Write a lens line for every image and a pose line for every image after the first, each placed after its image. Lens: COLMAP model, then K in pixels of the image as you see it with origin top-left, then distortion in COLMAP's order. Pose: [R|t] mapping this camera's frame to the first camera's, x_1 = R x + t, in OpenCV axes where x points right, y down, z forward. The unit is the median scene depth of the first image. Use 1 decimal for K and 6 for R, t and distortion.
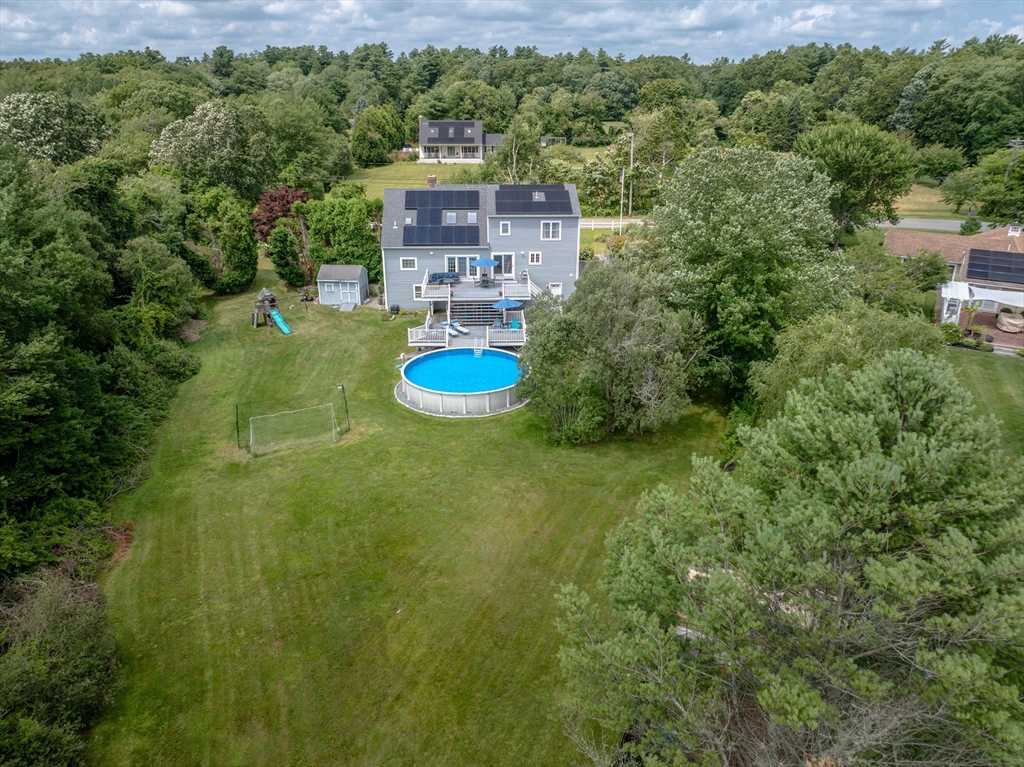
lens RADIAL K [[715.5, 0, 512.0], [0, 715.5, 383.5], [0, 0, 1]] dist [-0.059270, 0.028913]
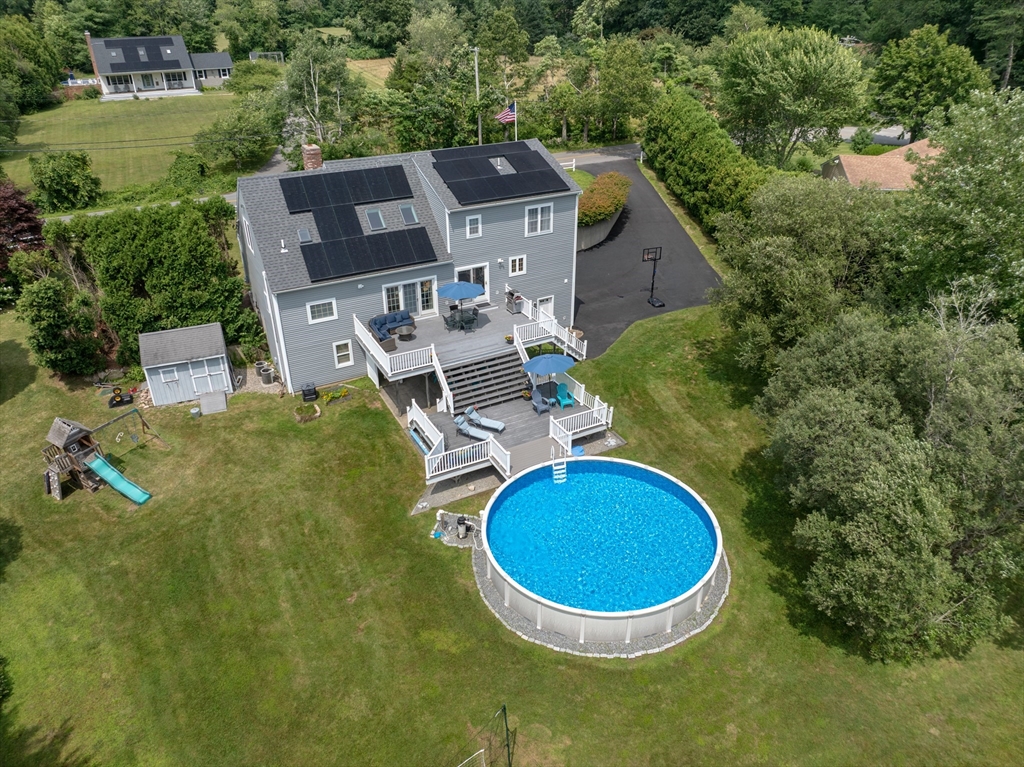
lens RADIAL K [[715.5, 0, 512.0], [0, 715.5, 383.5], [0, 0, 1]] dist [-0.059270, 0.028913]
pose [[0.896762, -0.221829, 0.382896, -0.237868], [0.174725, 0.972471, 0.154181, -0.171467], [-0.406557, -0.071362, 0.910834, 0.413550]]
